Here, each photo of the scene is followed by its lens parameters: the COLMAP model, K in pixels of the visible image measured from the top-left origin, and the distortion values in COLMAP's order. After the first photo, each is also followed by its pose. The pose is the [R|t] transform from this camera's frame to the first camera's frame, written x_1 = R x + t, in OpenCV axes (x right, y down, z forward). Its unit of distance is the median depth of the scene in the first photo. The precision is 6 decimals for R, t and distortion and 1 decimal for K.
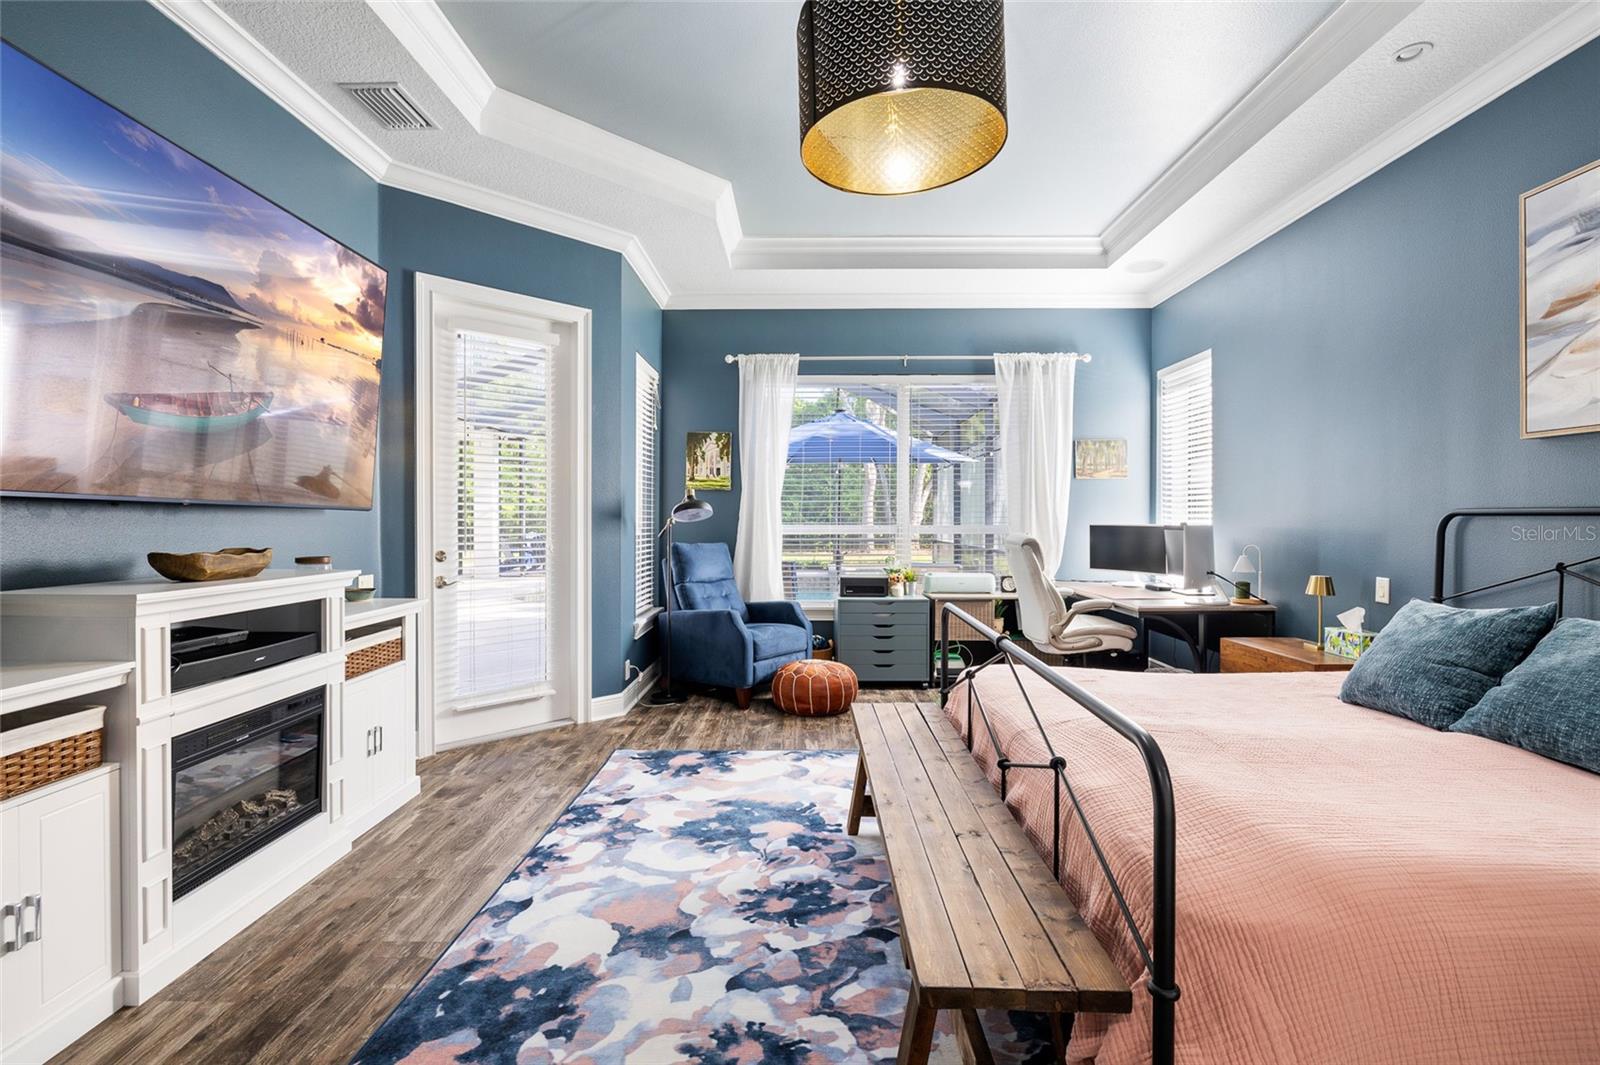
lens RADIAL K [[710.4, 0, 799.4], [0, 710.4, 524.8], [0, 0, 1]] dist [-0.003879, -0.000321]
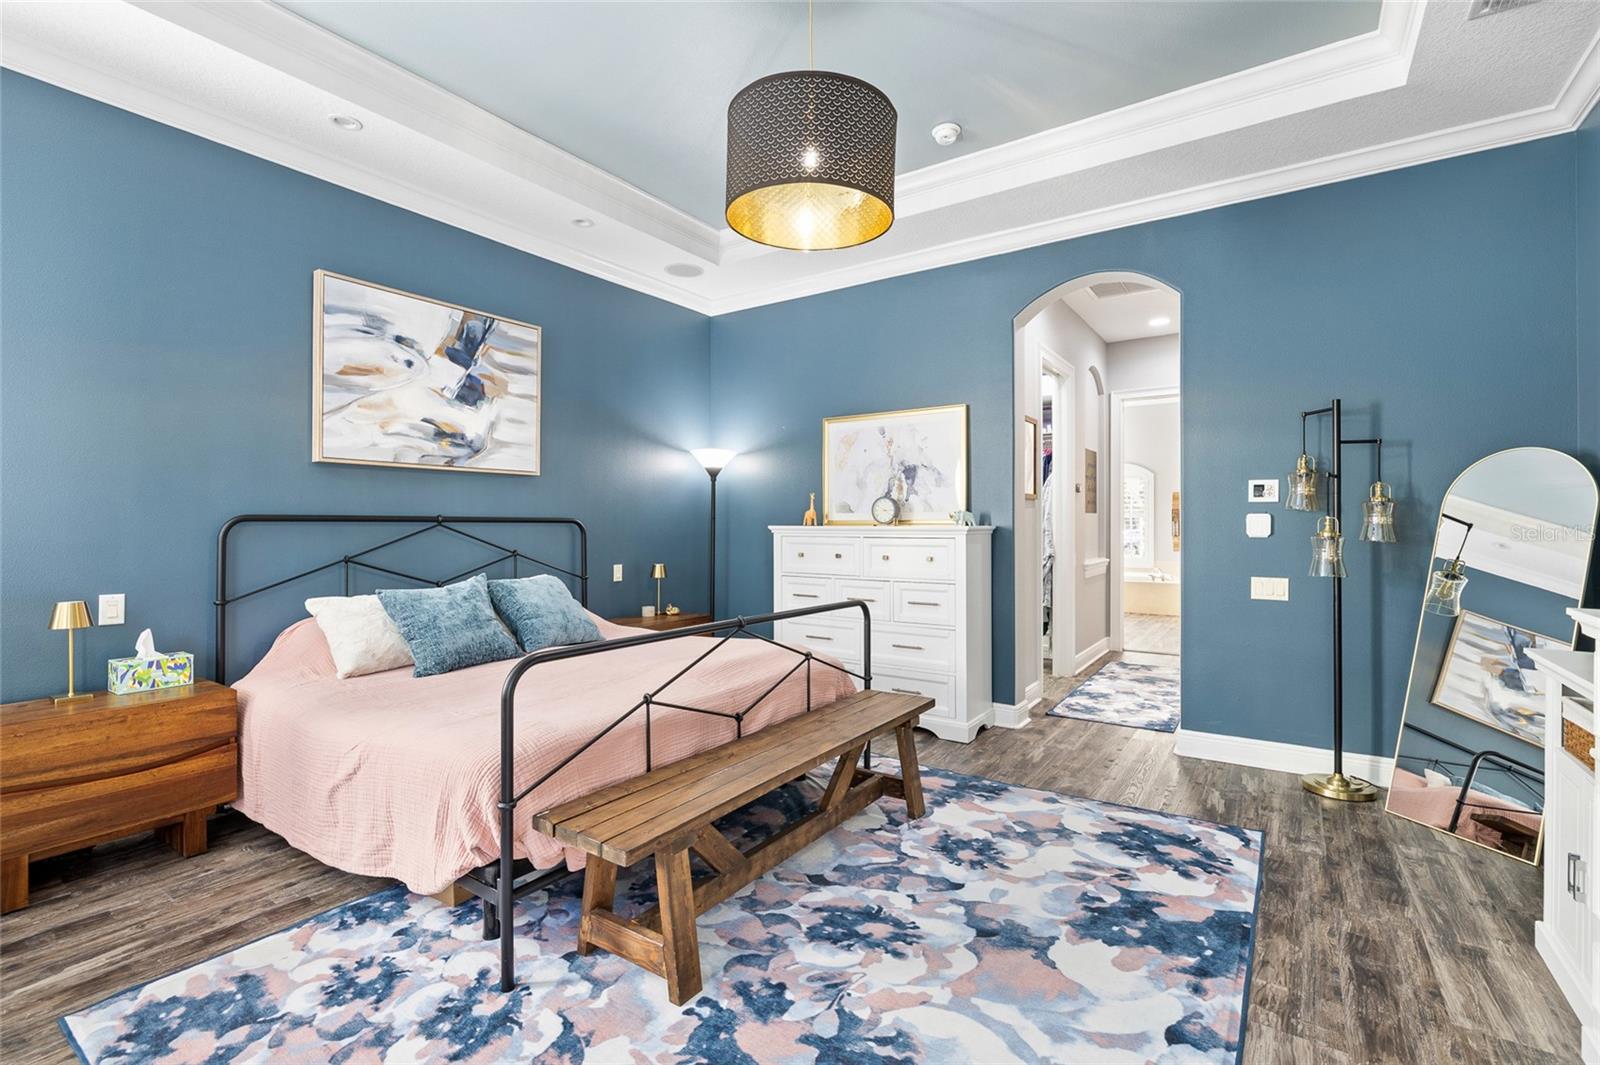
lens RADIAL K [[718.0, 0, 797.4], [0, 718.0, 519.0], [0, 0, 1]] dist [-0.005087, -0.000493]
pose [[-0.830425, 0.001692, 0.557128, -0.427596], [0.003639, 0.999991, 0.002388, -0.018367], [-0.557119, 0.004010, -0.830423, 1.657606]]
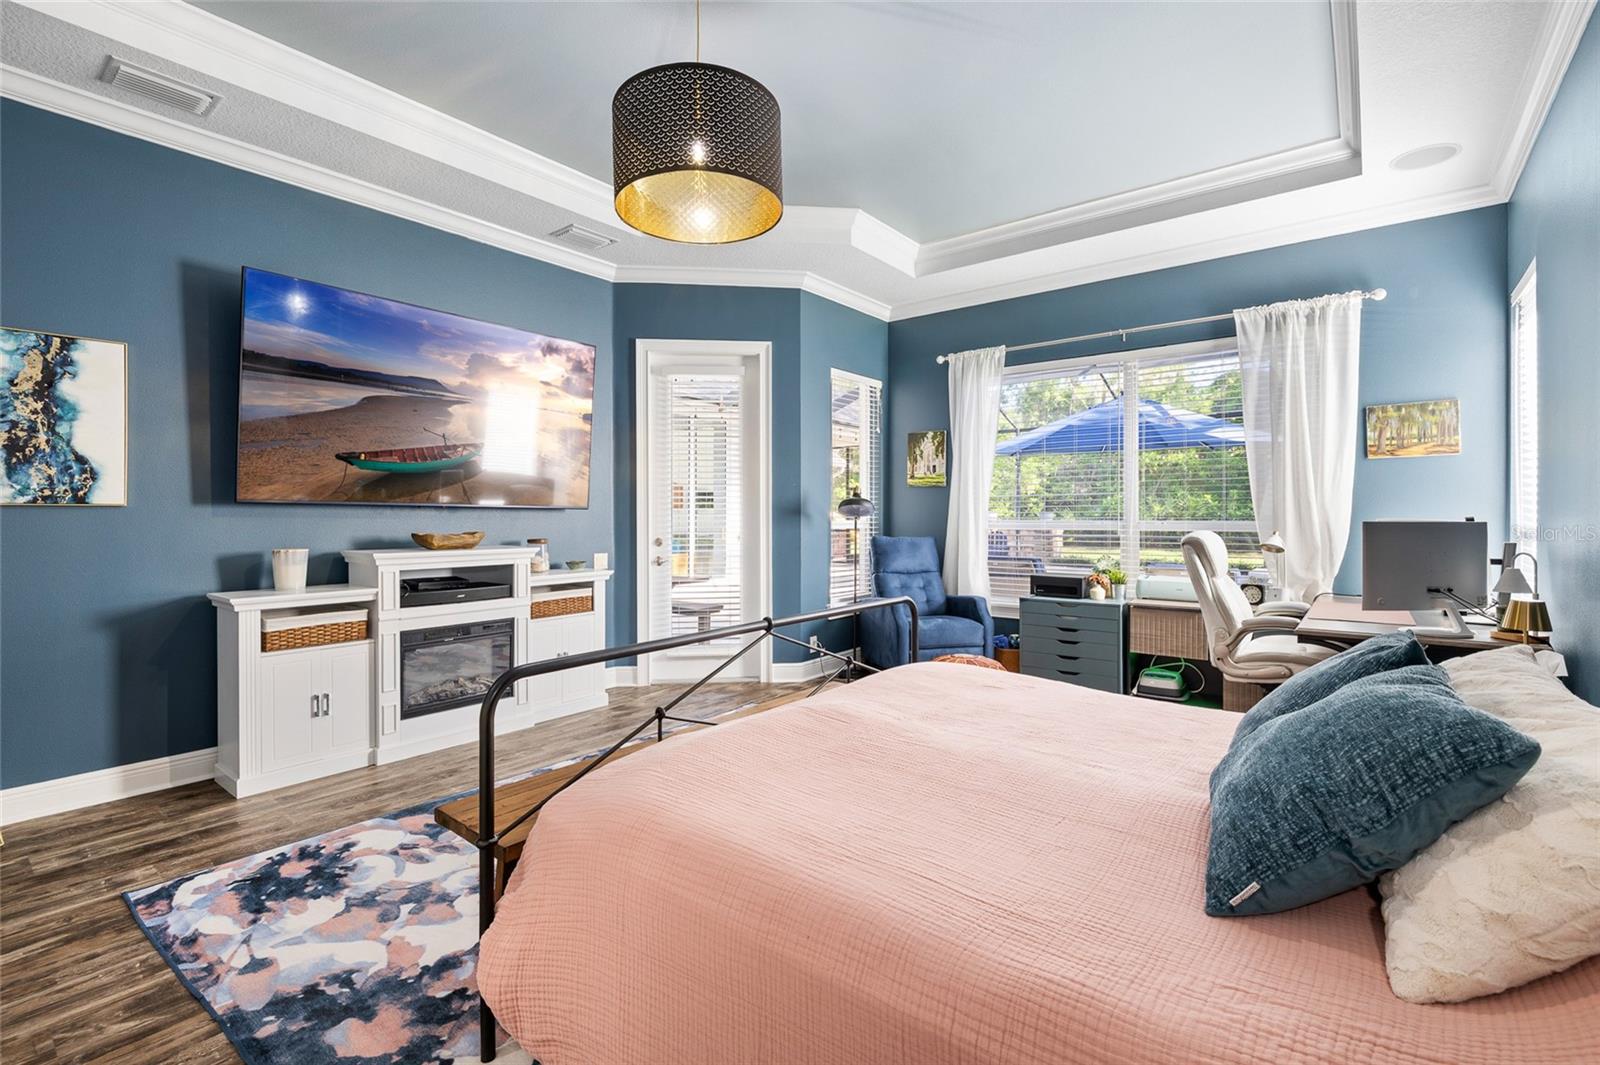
lens RADIAL K [[718.0, 0, 797.4], [0, 718.0, 519.0], [0, 0, 1]] dist [-0.005087, -0.000493]
pose [[0.792231, 0.001698, -0.610219, 0.841144], [-0.002653, 0.999996, -0.000663, -0.000022], [0.610216, 0.002144, 0.792232, 0.099415]]
